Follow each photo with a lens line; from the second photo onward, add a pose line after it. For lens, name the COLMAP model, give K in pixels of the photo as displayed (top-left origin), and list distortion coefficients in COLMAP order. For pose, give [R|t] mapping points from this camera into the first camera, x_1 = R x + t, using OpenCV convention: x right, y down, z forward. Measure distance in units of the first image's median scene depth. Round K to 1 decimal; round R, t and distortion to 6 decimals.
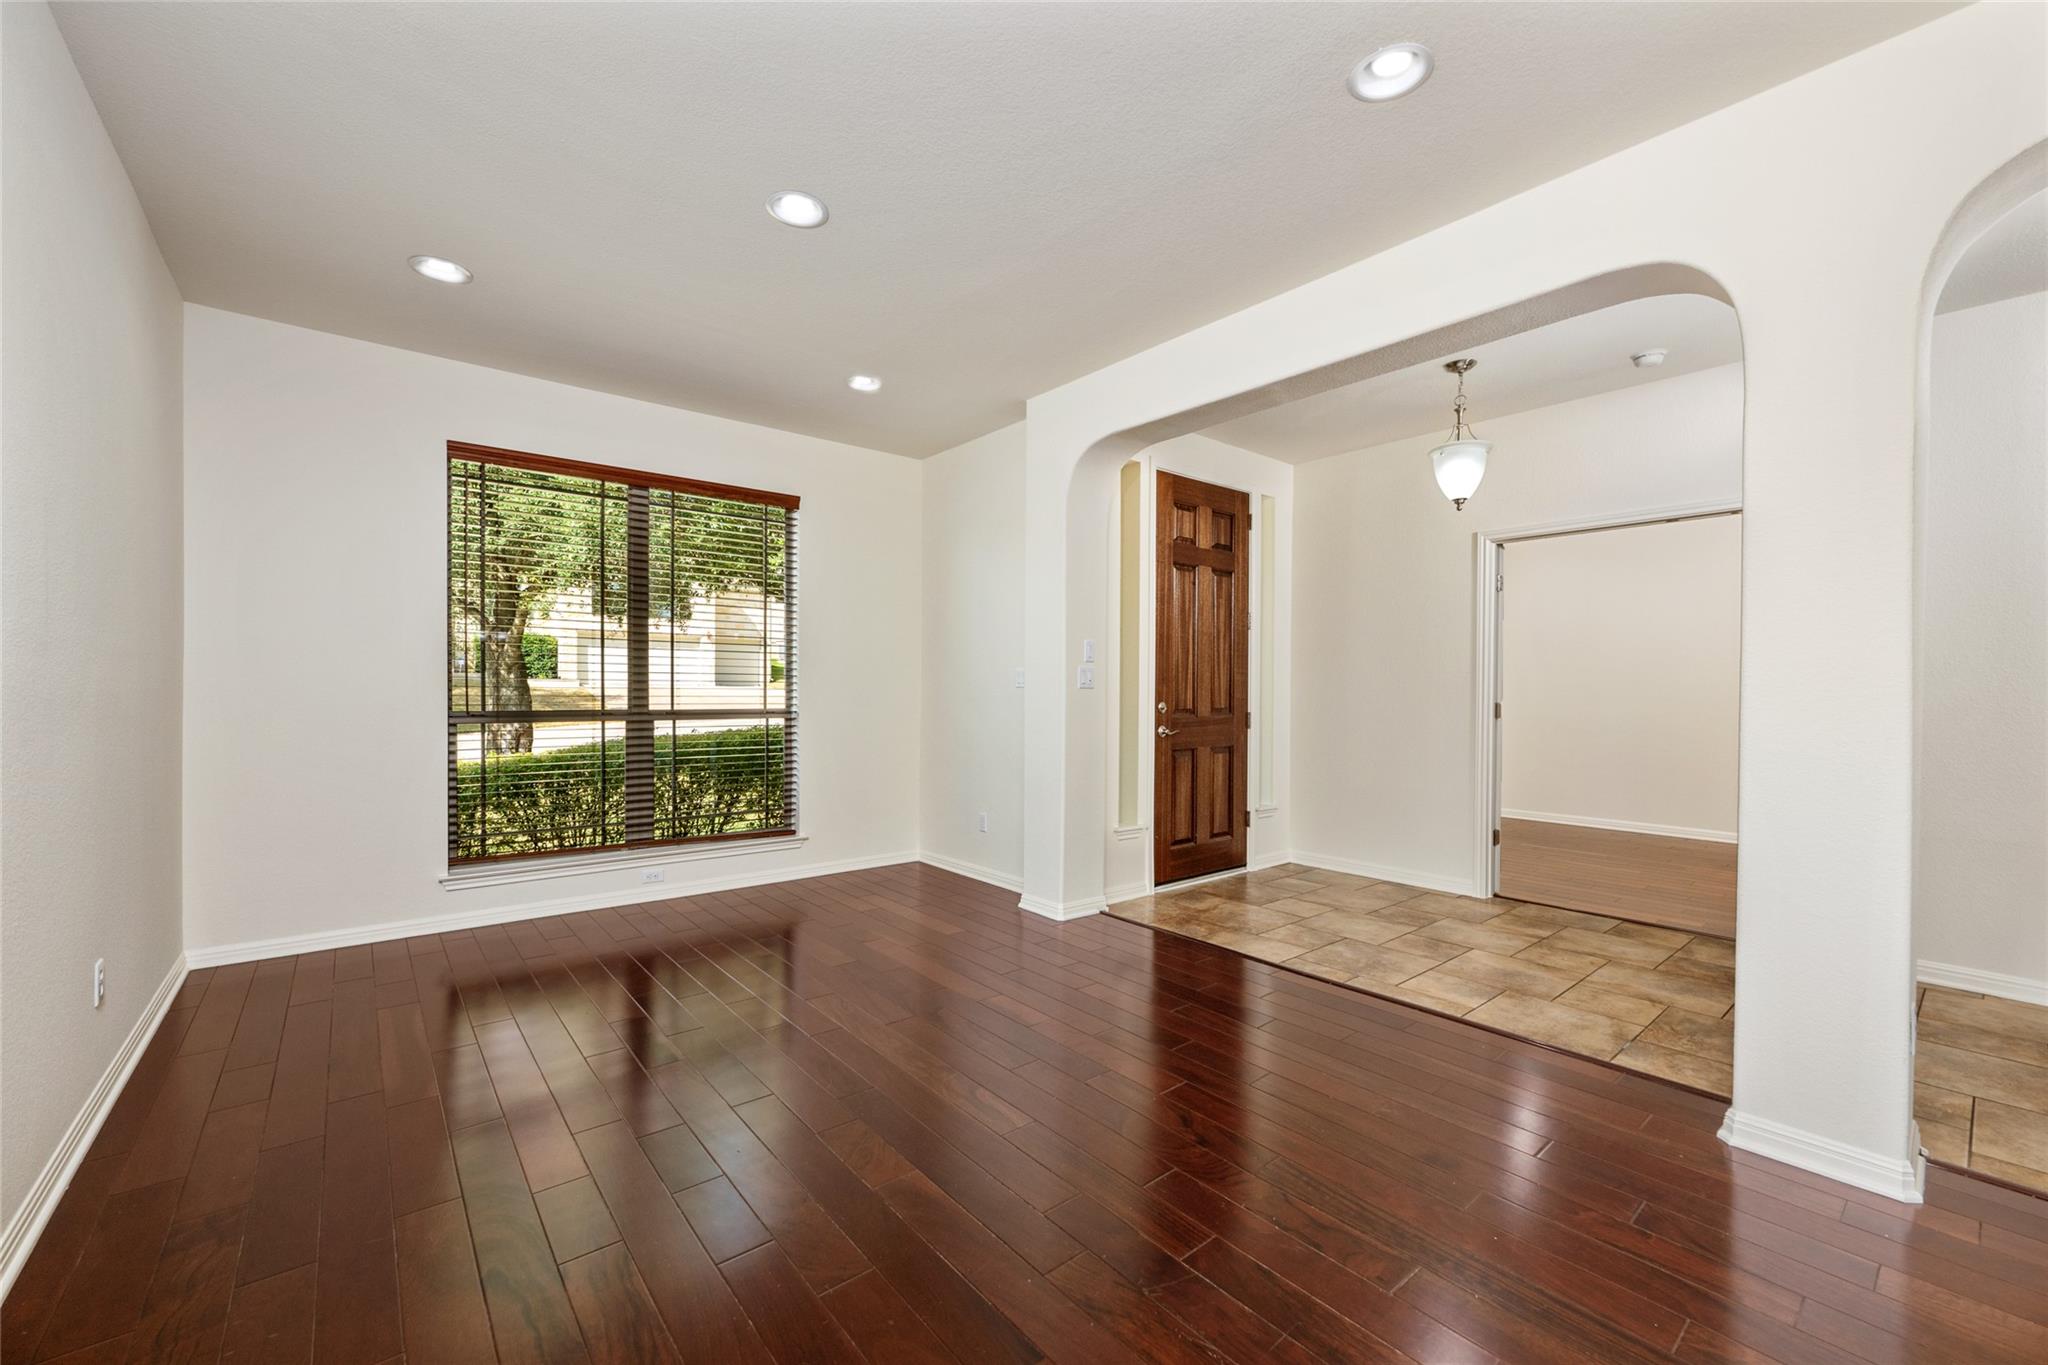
lens RADIAL K [[830.4, 0, 1029.3], [0, 830.4, 700.0], [0, 0, 1]] dist [-0.003782, -0.000199]
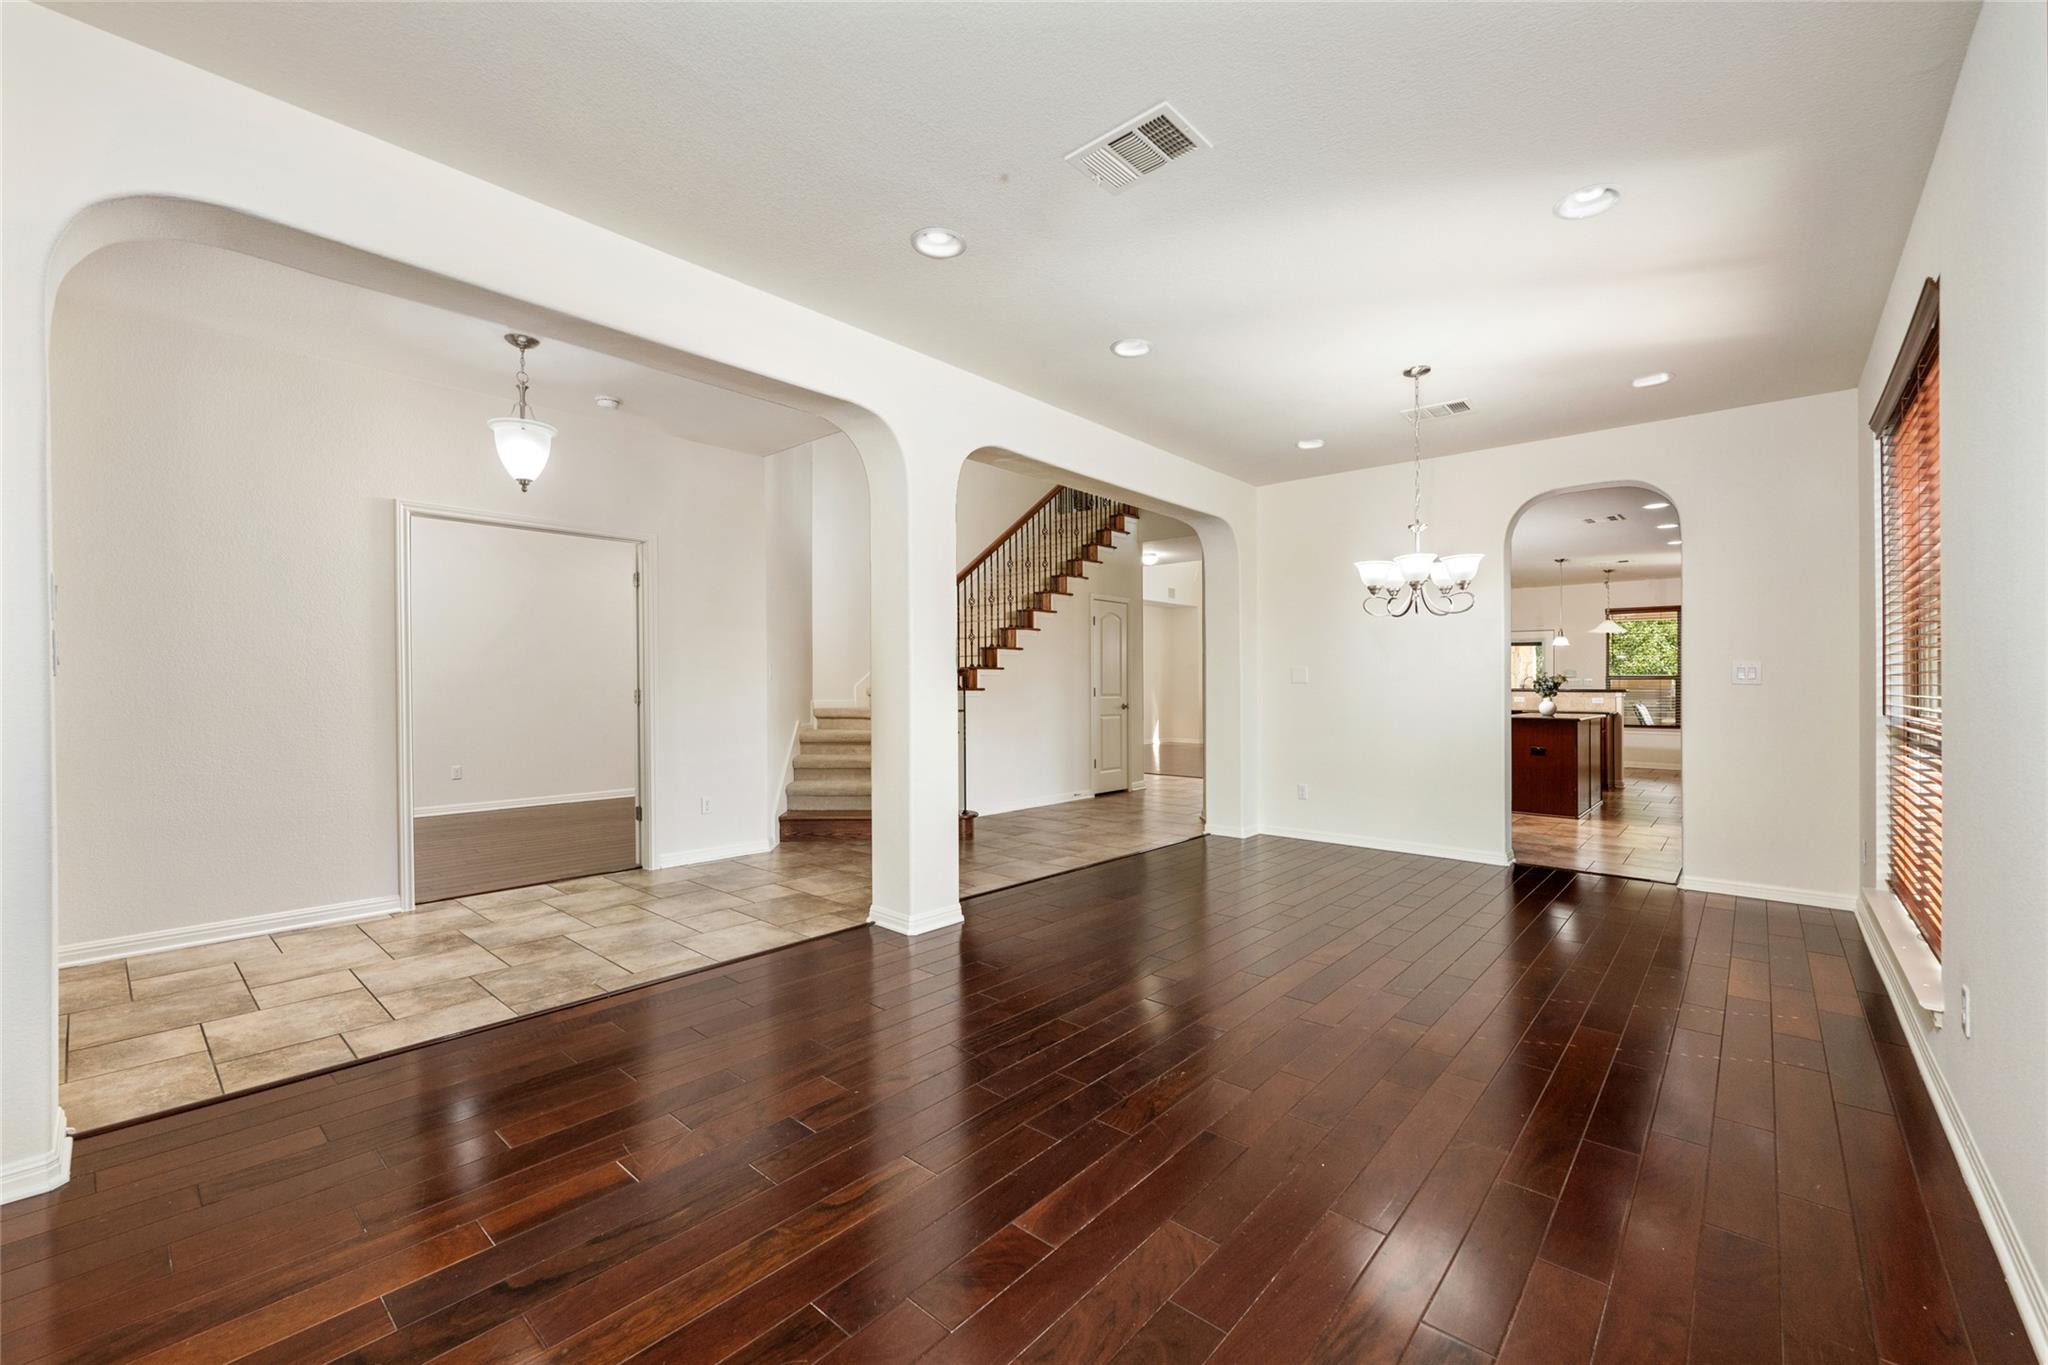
lens RADIAL K [[830.4, 0, 1028.9], [0, 830.4, 675.8], [0, 0, 1]] dist [-0.003782, -0.000199]
pose [[-0.150004, -0.002704, 0.988682, -0.498426], [0.011244, 0.999927, 0.004441, -0.011851], [-0.988622, 0.011782, -0.149962, 0.539554]]
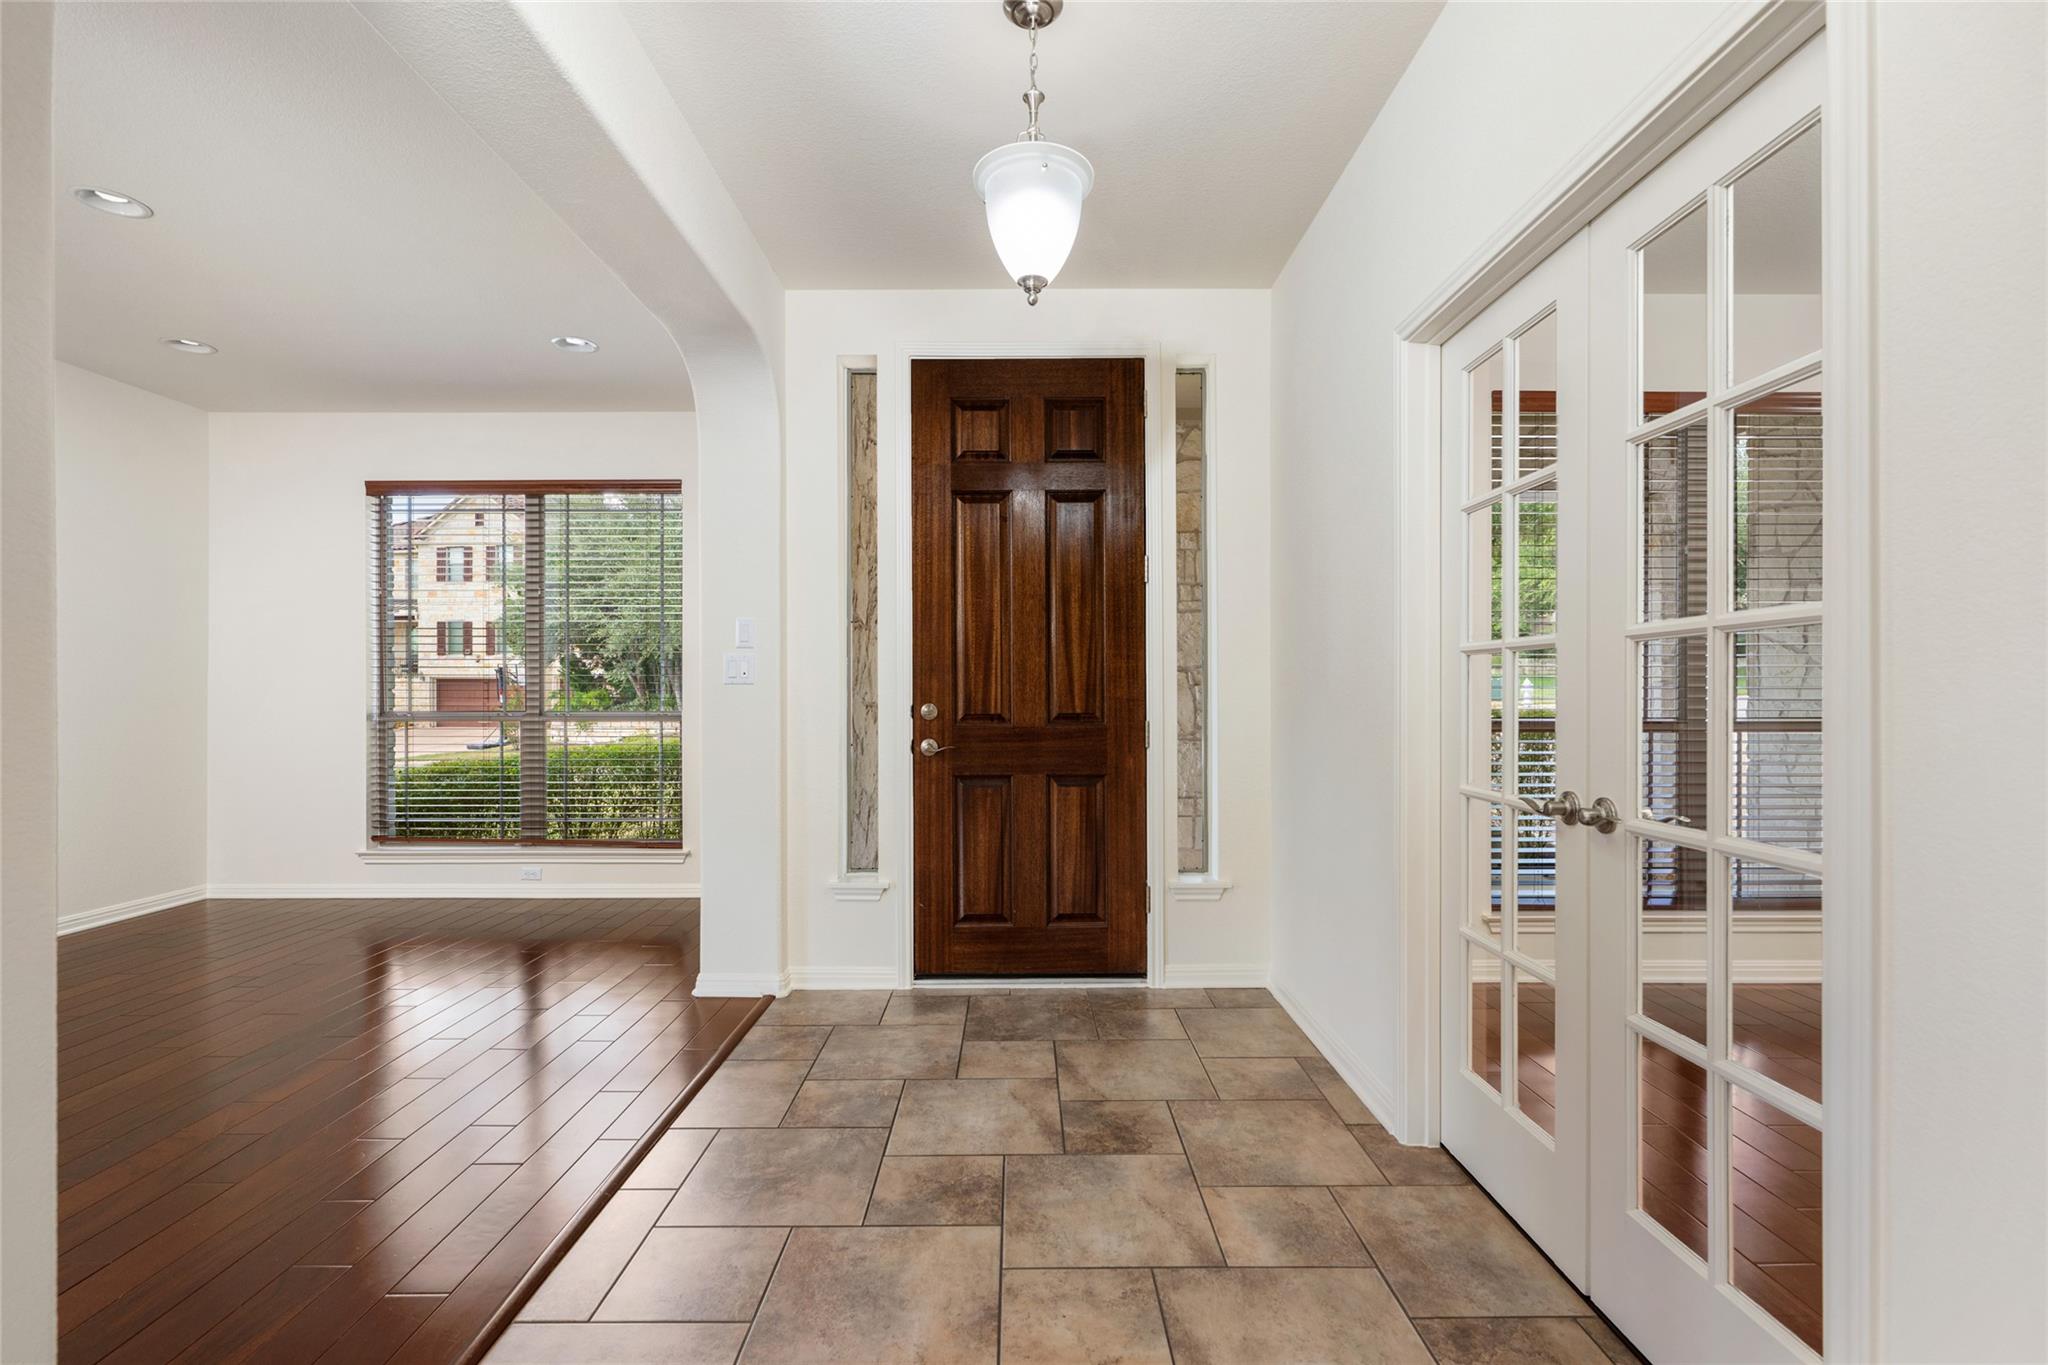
lens RADIAL K [[938.7, 0, 1020.4], [0, 938.7, 689.4], [0, 0, 1]] dist [-0.000426, 0.000073]
pose [[0.763021, -0.009024, -0.646311, 0.819347], [0.000381, 0.999909, -0.013510, 0.001543], [0.646374, 0.010062, 0.762955, 0.546935]]
